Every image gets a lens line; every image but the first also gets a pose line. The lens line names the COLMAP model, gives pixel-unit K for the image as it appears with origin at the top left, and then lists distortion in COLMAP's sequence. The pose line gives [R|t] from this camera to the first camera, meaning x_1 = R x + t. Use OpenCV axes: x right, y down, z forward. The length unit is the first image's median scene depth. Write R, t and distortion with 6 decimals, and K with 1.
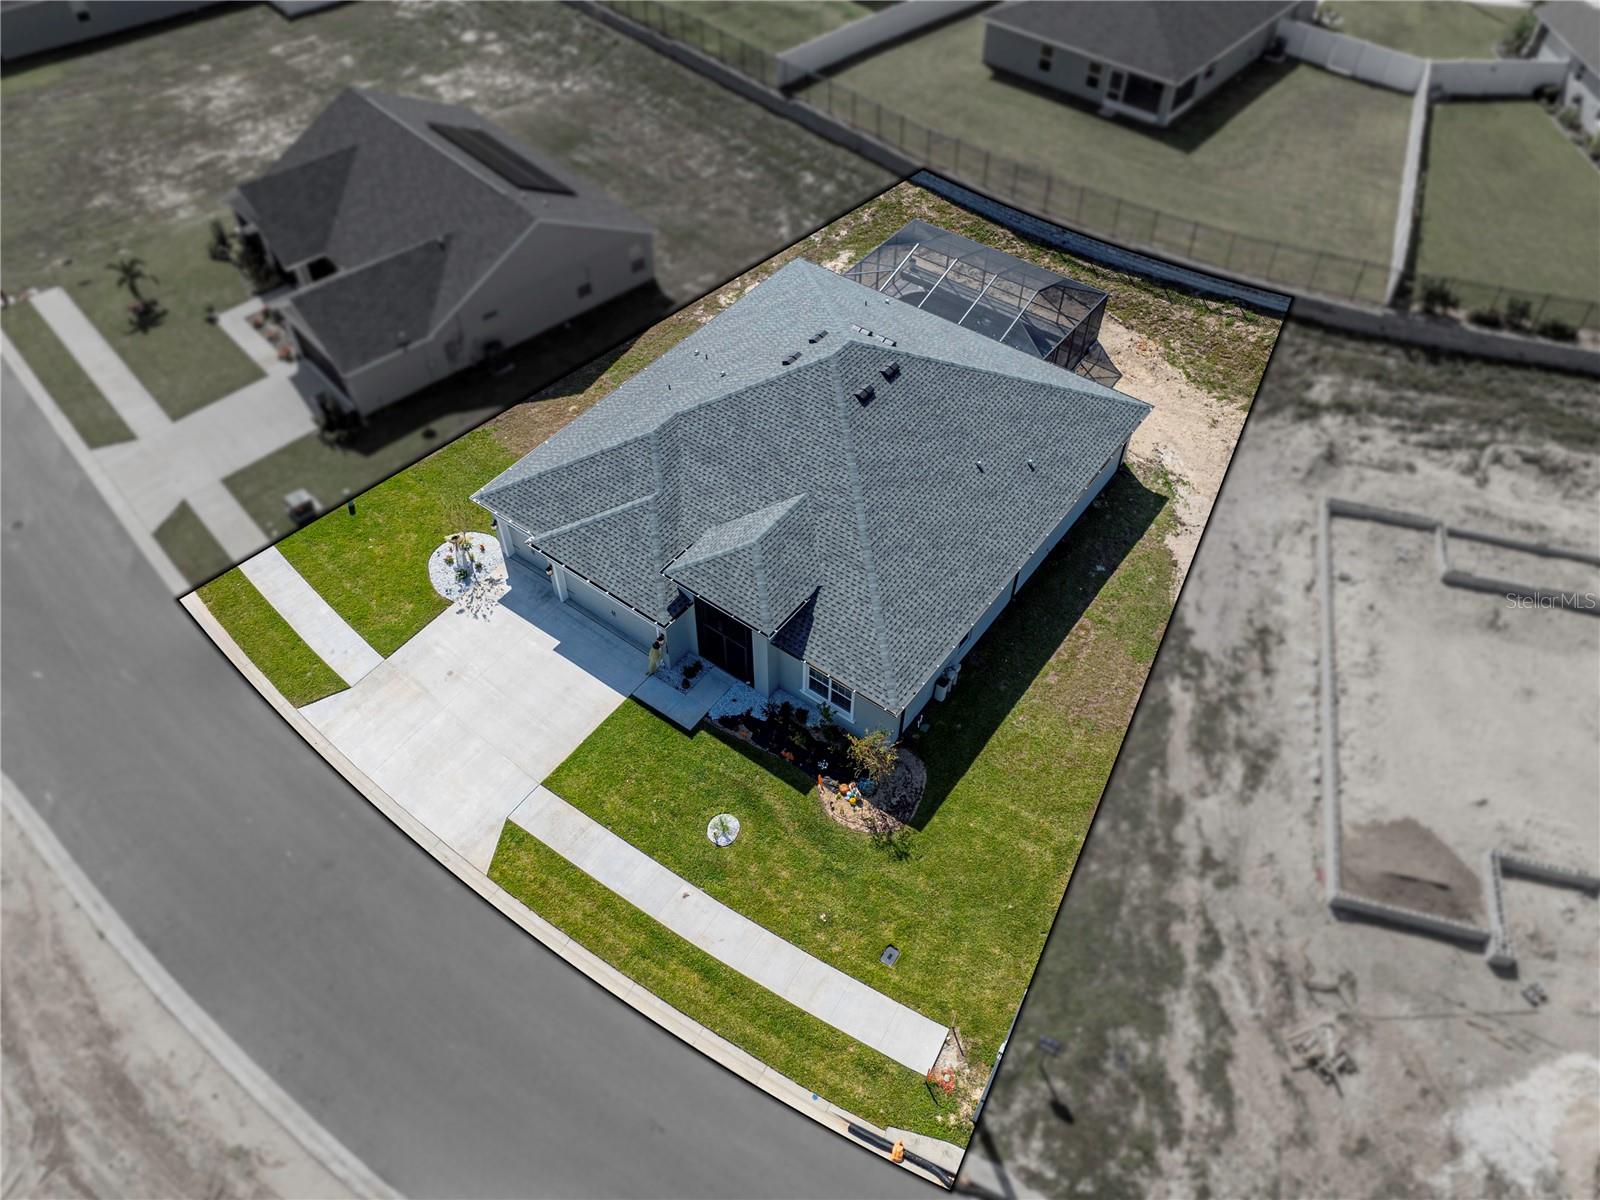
lens RADIAL K [[1139.8, 0, 800.0], [0, 1139.8, 600.0], [0, 0, 1]] dist [-0.021270, 0.006463]
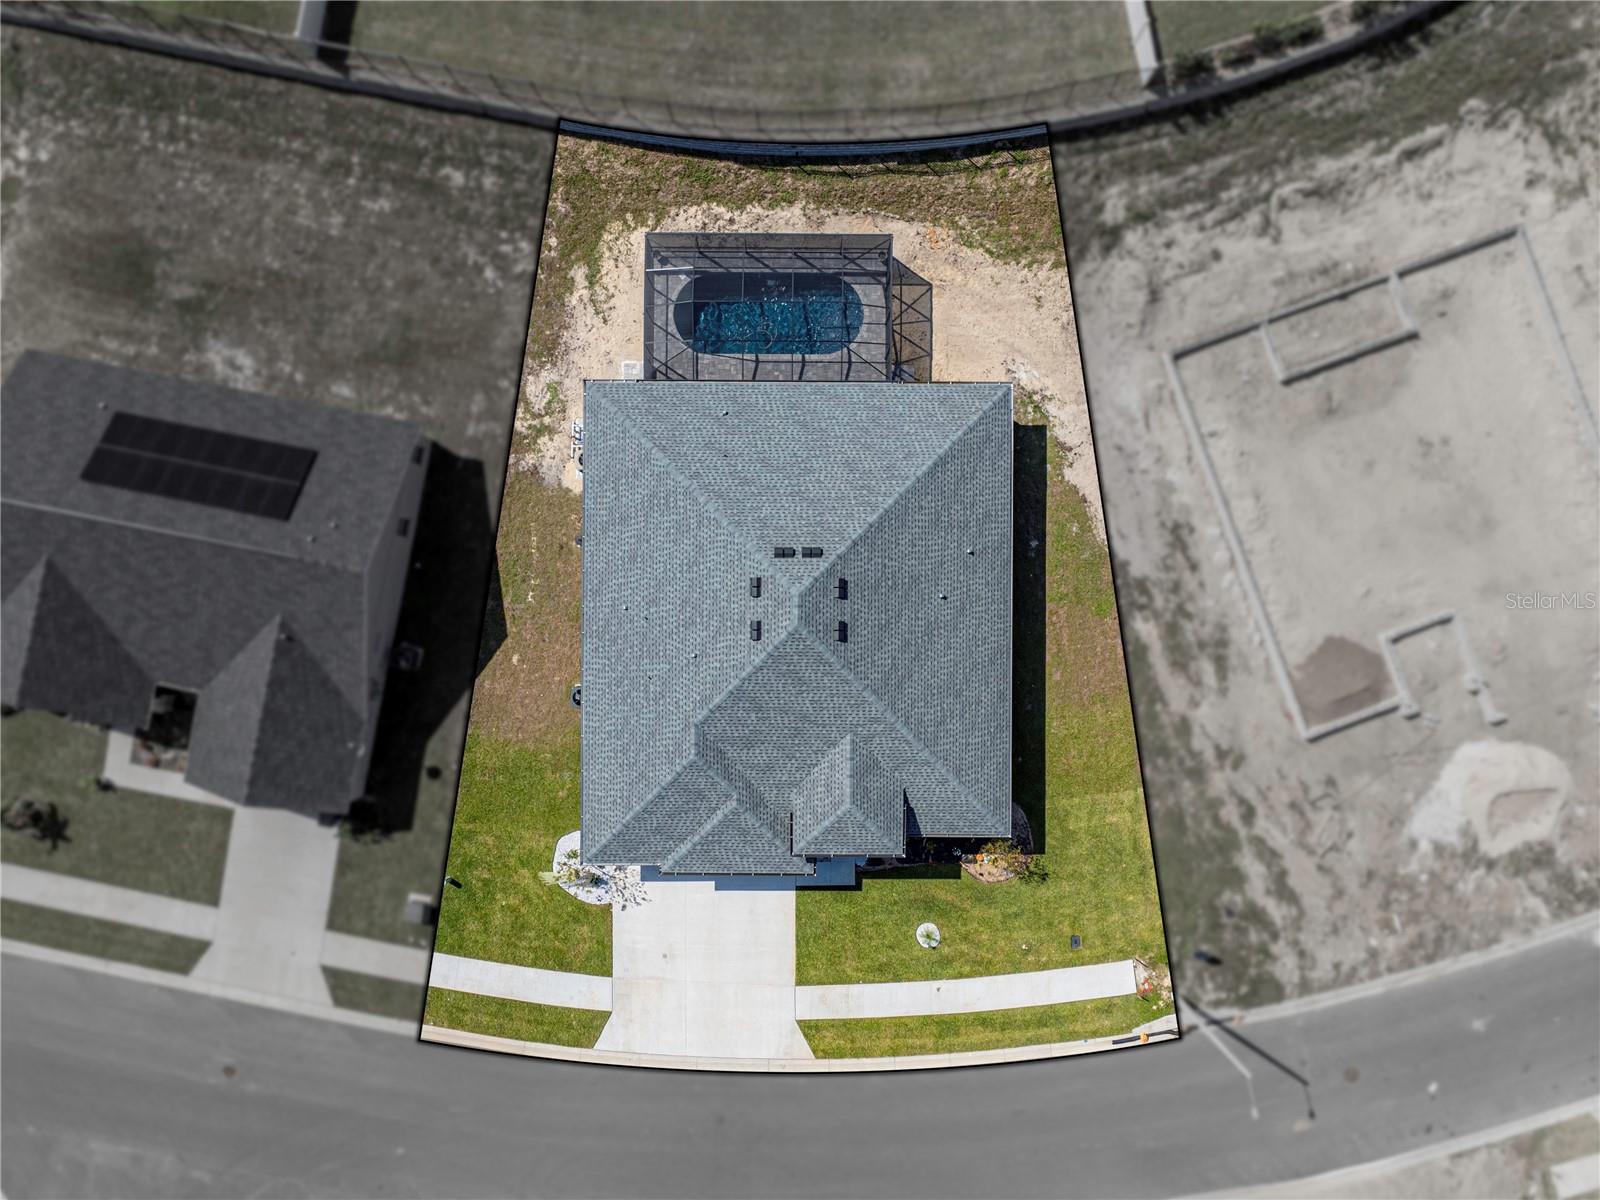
lens RADIAL K [[1139.8, 0, 800.0], [0, 1139.8, 600.0], [0, 0, 1]] dist [-0.021270, 0.006463]
pose [[0.807939, -0.589242, -0.005265, 0.045779], [0.444005, 0.602875, 0.662873, -0.867845], [-0.387419, -0.537899, 0.748713, 0.202262]]
